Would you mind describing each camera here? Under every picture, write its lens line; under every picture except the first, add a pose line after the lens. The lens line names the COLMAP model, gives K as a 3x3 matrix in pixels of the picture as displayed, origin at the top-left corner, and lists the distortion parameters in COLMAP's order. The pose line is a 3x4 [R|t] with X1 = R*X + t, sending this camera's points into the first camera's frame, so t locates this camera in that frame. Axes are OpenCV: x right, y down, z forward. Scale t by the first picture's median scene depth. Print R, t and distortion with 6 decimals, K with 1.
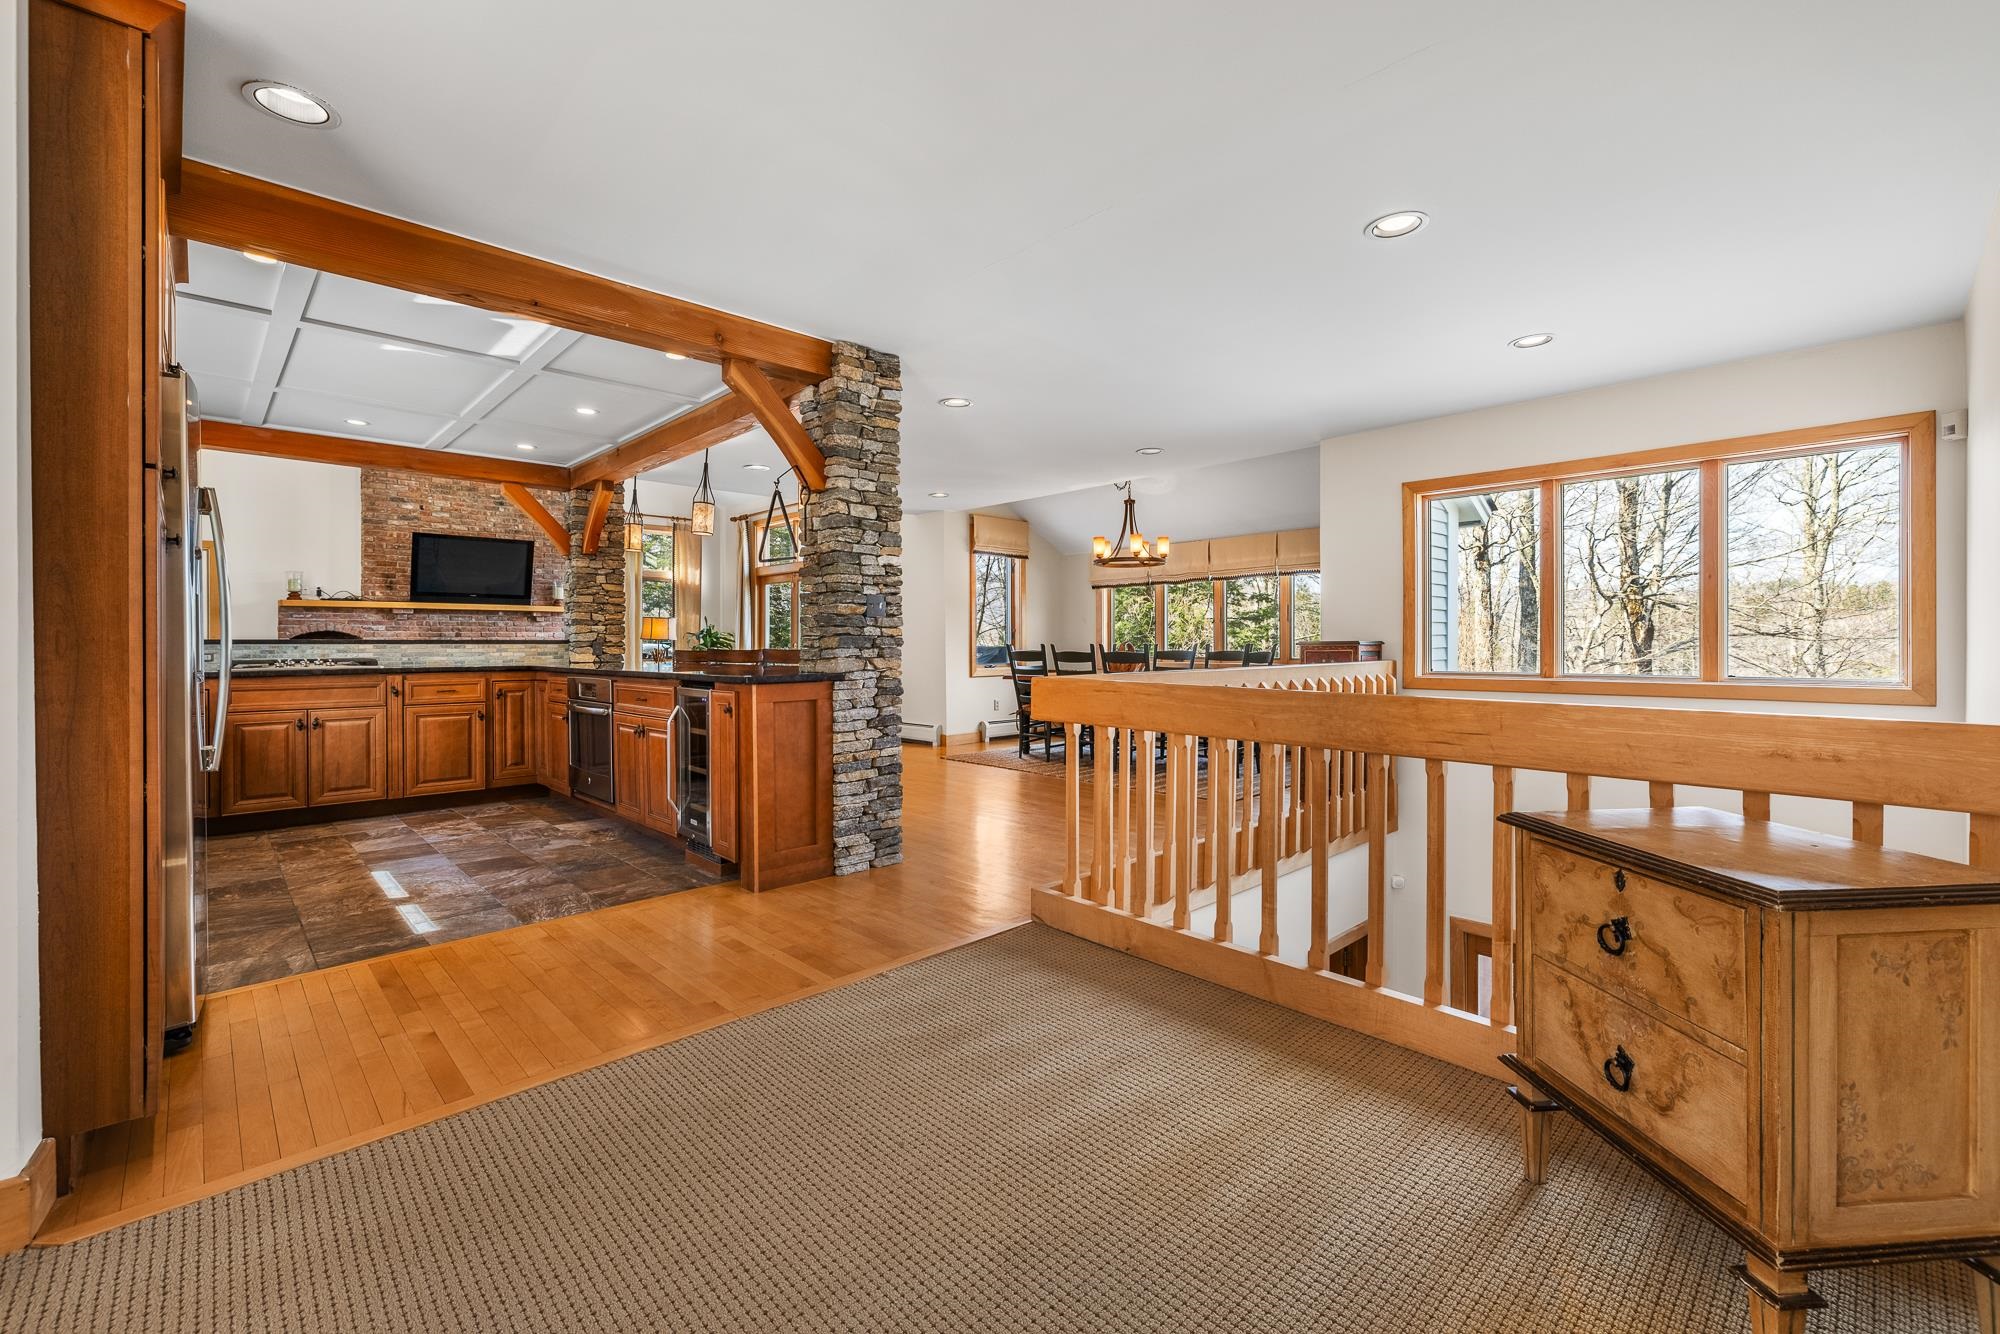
lens RADIAL K [[848.7, 0, 1001.8], [0, 848.7, 646.6], [0, 0, 1]] dist [-0.000873, 0.000506]
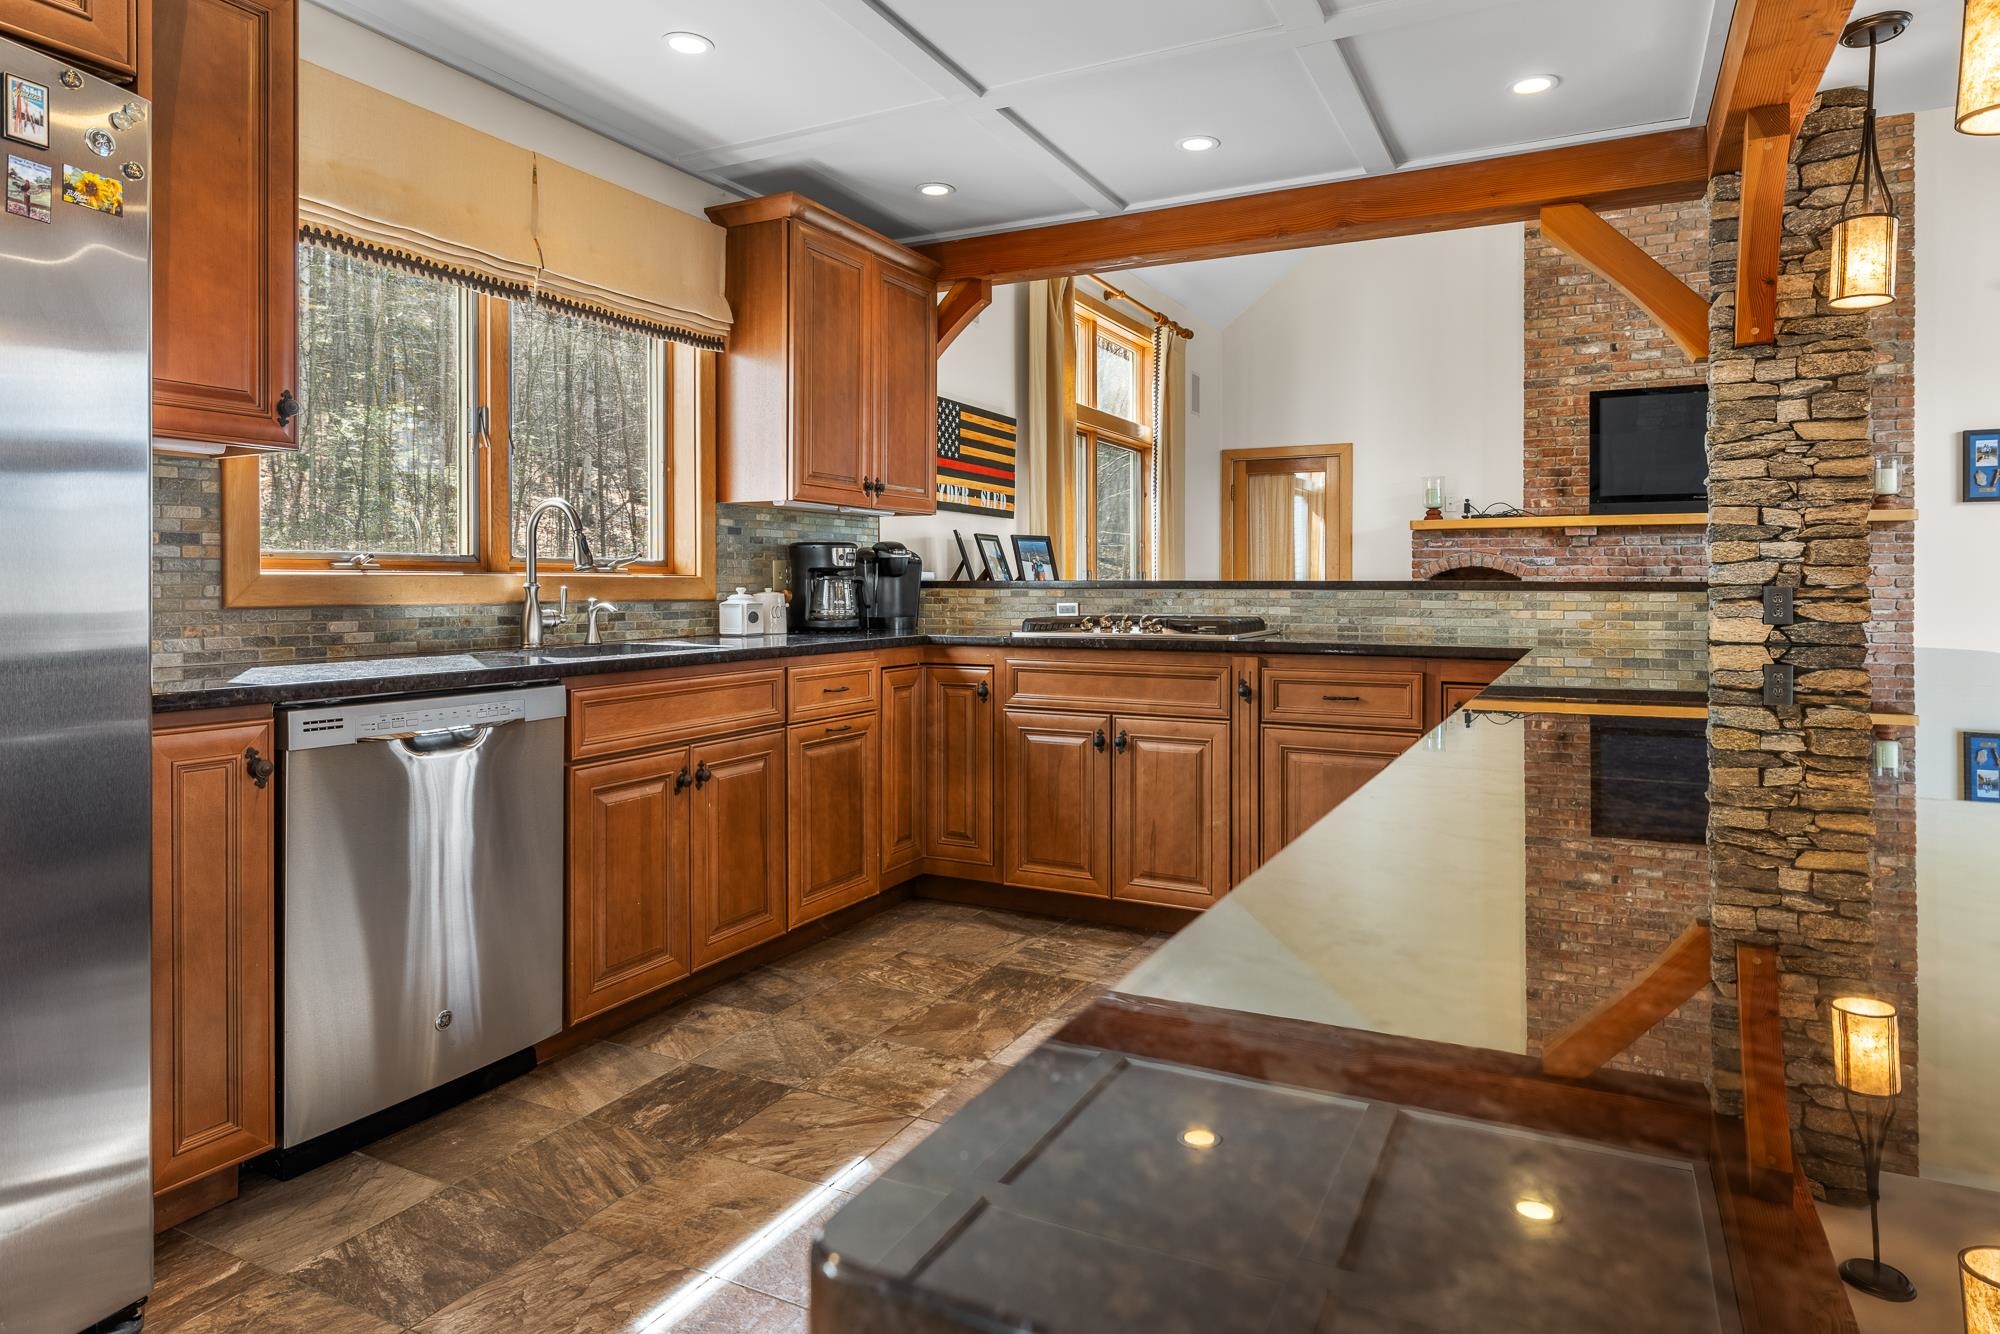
lens RADIAL K [[1161.4, 0, 1004.8], [0, 1161.4, 581.4], [0, 0, 1]] dist [0.003778, -0.003530]
pose [[0.326449, 0.001007, -0.945214, -0.158146], [-0.007788, 0.999968, -0.001625, -0.005954], [0.945183, 0.007892, 0.326447, 0.698278]]
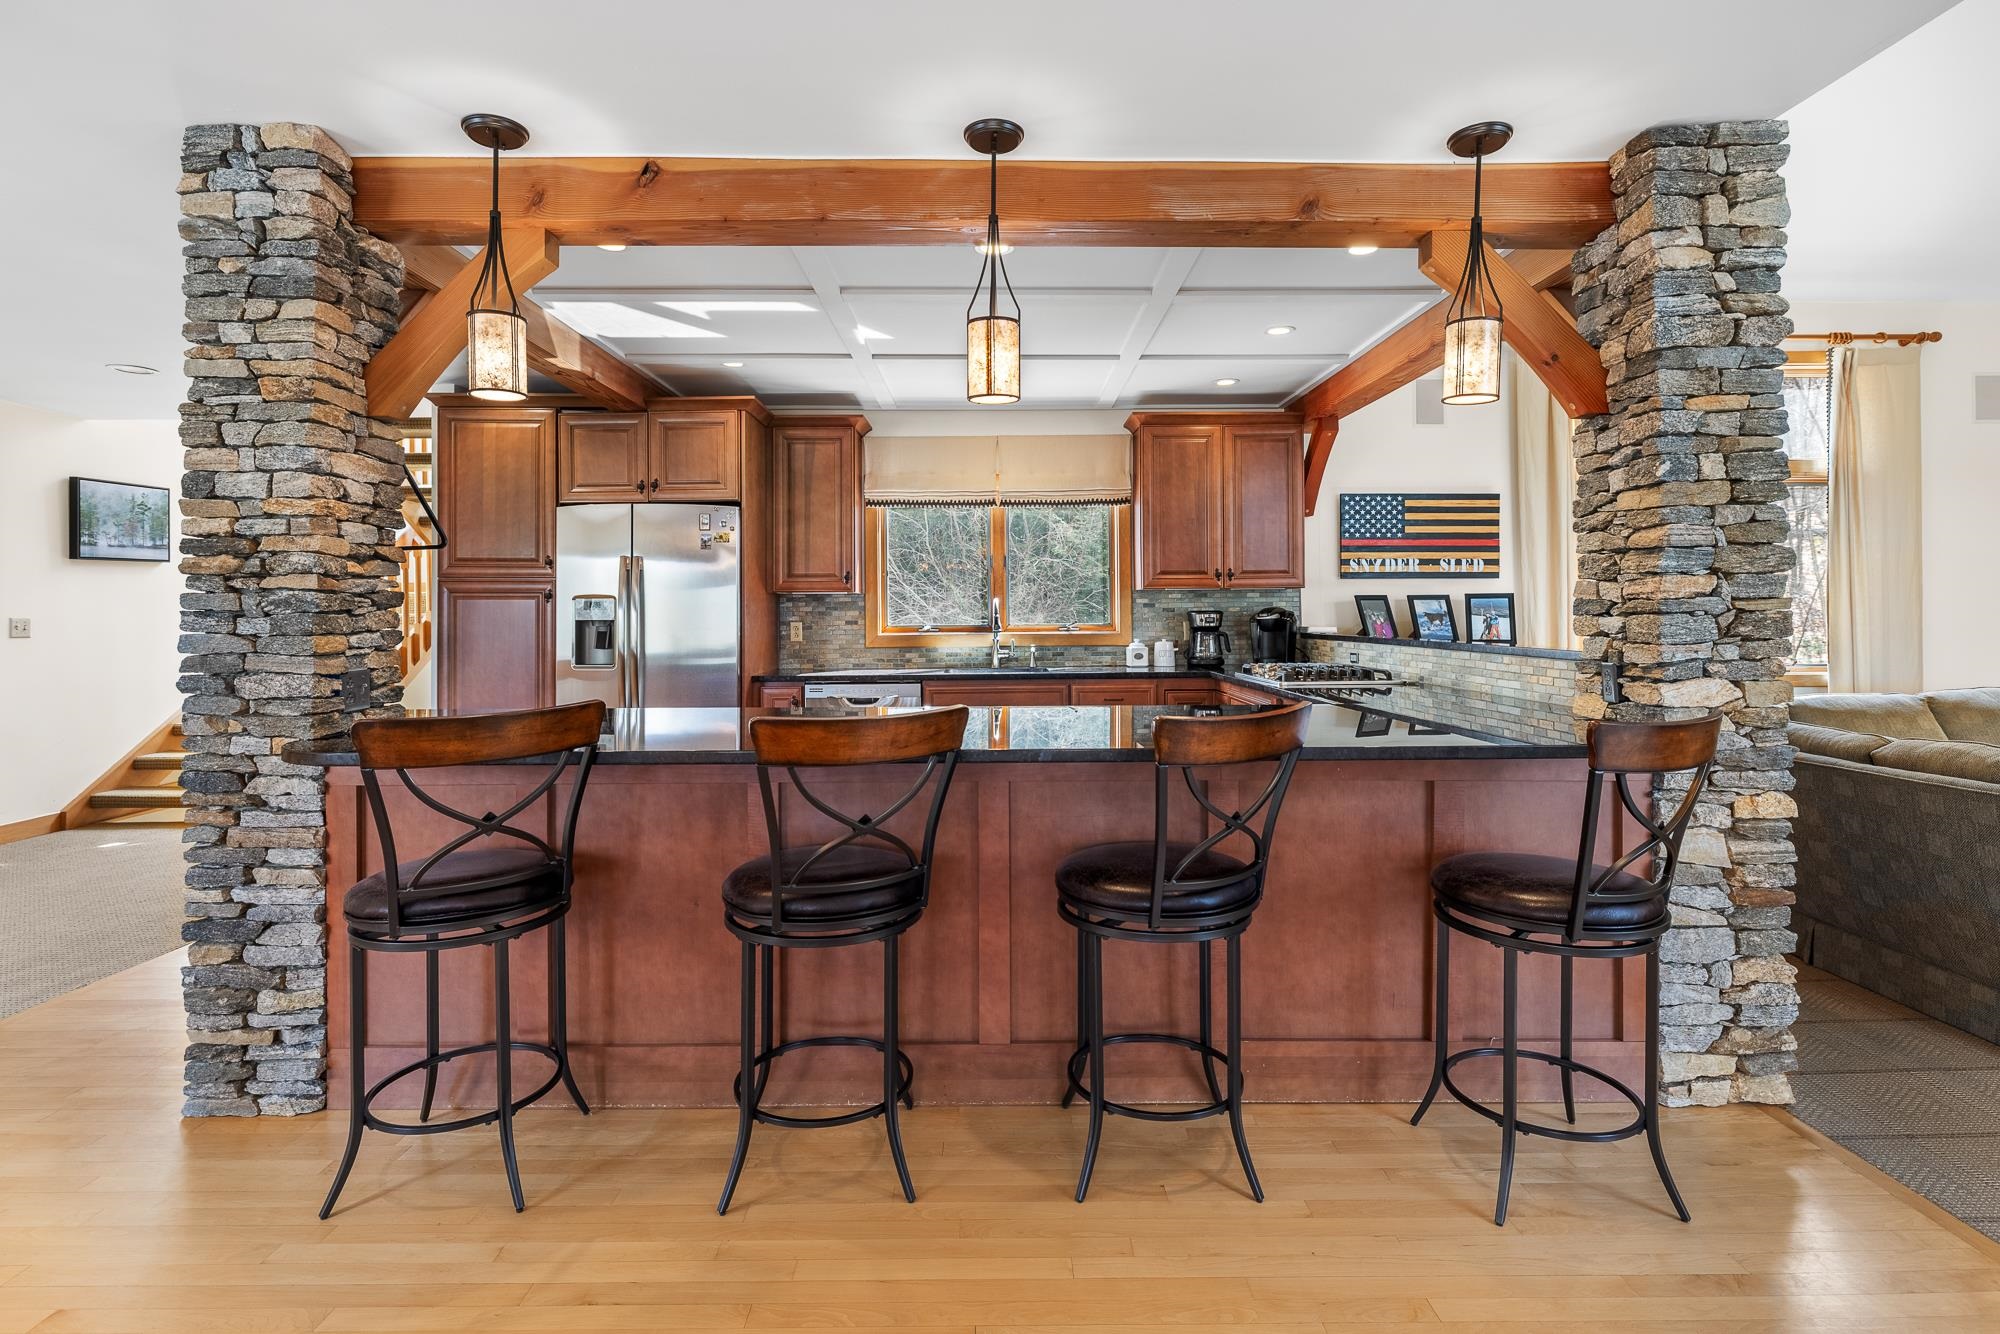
lens RADIAL K [[954.1, 0, 993.1], [0, 954.1, 605.1], [0, 0, 1]] dist [-0.015708, 0.000671]
pose [[-0.687810, 0.001430, -0.725889, -0.030378], [0.004885, 0.999985, -0.002658, -0.038632], [0.725874, -0.005374, -0.687807, 1.419216]]
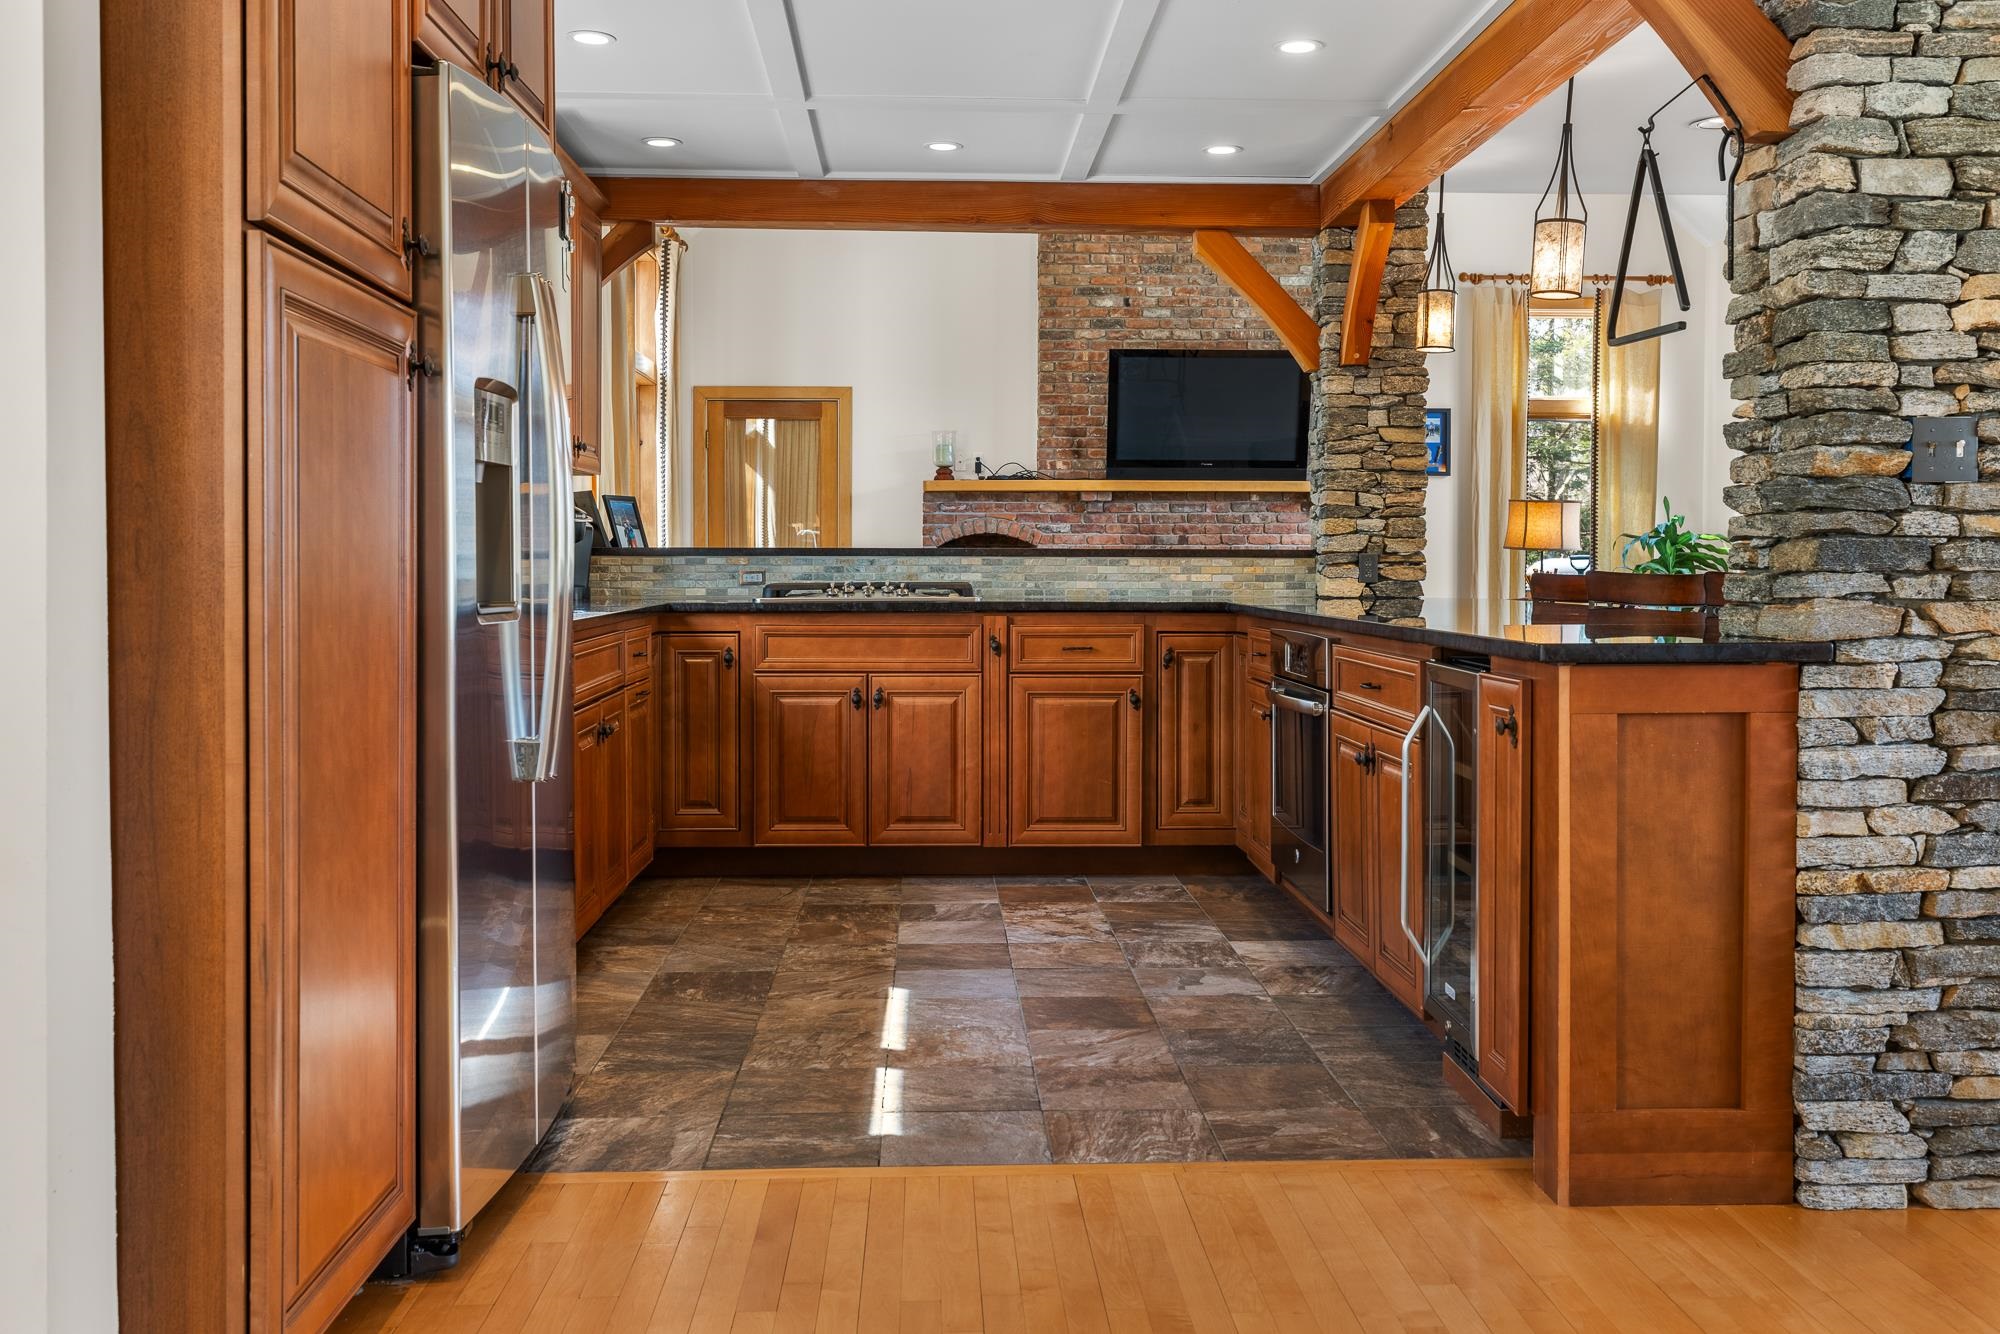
lens RADIAL K [[1826.9, 0, 990.0], [0, 1826.9, 600.6], [0, 0, 1]] dist [0.005606, 0.000000]
pose [[0.745968, 0.019956, -0.665682, 0.045949], [-0.007114, 0.999733, 0.021999, -0.000540], [0.665944, -0.011675, 0.745911, 0.151871]]
